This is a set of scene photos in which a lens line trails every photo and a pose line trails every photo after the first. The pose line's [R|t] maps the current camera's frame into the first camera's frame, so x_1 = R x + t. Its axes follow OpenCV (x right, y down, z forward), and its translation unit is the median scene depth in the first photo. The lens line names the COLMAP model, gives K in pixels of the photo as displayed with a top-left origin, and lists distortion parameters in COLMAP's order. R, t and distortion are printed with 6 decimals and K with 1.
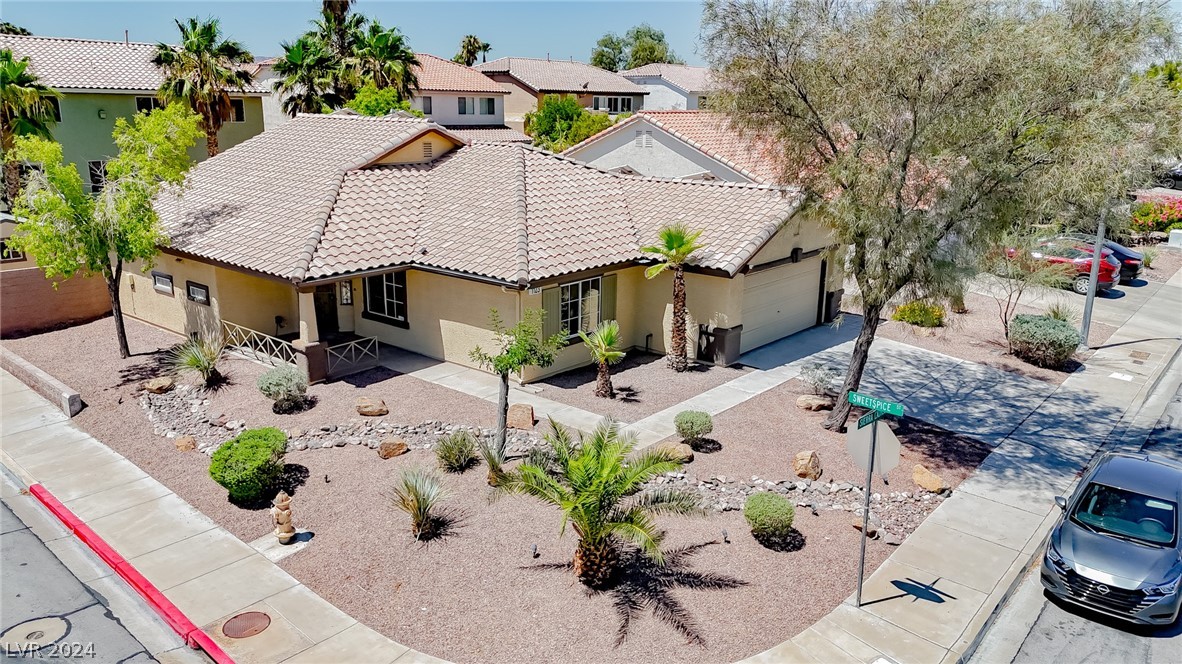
lens RADIAL K [[848.4, 0, 591.0], [0, 848.4, 332.0], [0, 0, 1]] dist [0.060381, -0.000011]
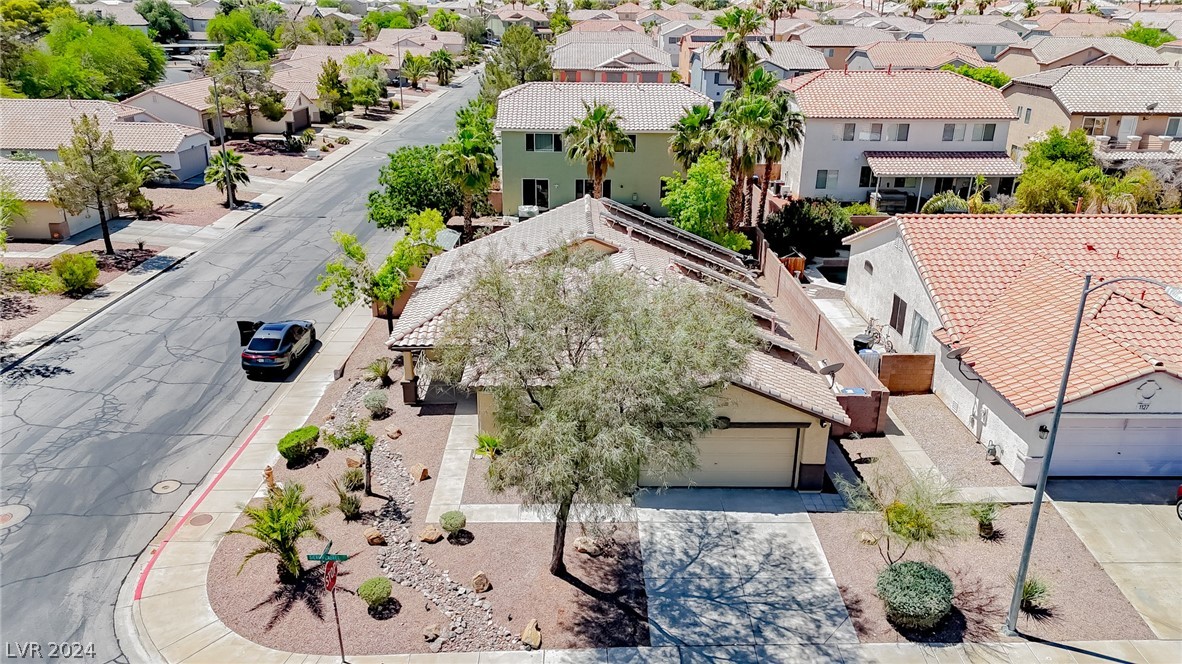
lens RADIAL K [[848.4, 0, 591.0], [0, 848.4, 332.0], [0, 0, 1]] dist [0.060381, -0.000011]
pose [[0.669253, 0.256783, -0.697254, 1.083953], [-0.197501, 0.966107, 0.166226, -0.441927], [0.716305, 0.026461, 0.697285, 0.118457]]
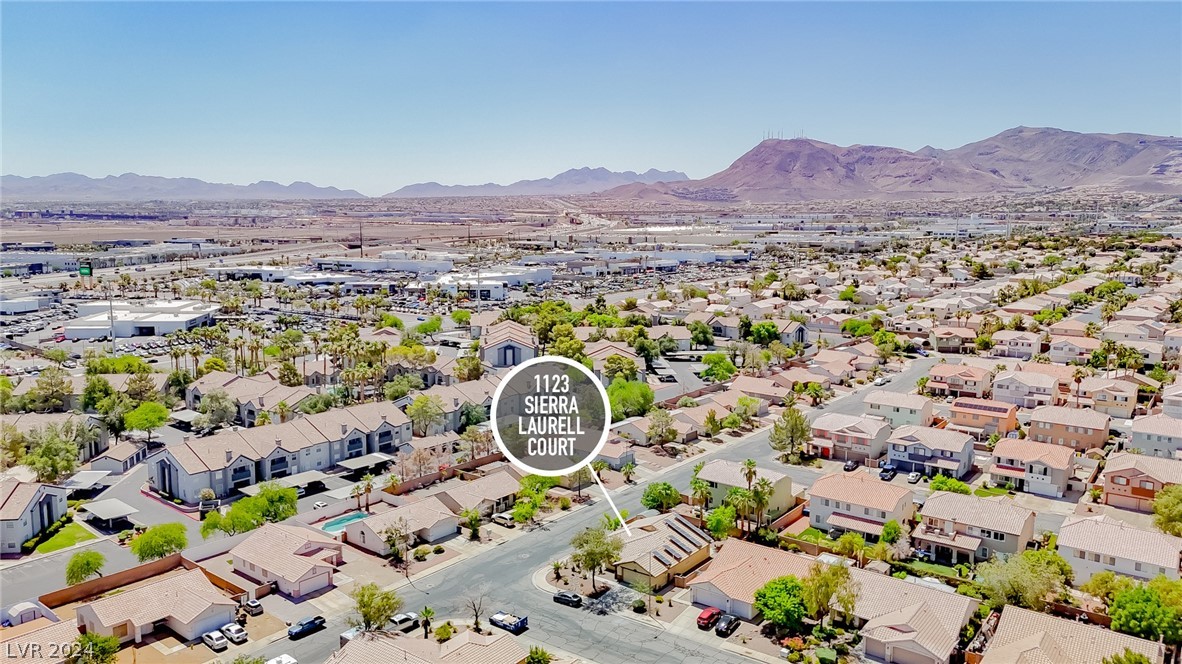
lens RADIAL K [[848.4, 0, 591.0], [0, 848.4, 332.0], [0, 0, 1]] dist [0.060381, -0.000011]
pose [[0.064185, 0.115380, -0.991246, 6.799669], [-0.270826, 0.958030, 0.093977, -2.478017], [0.960486, 0.262423, 0.092739, -0.227652]]
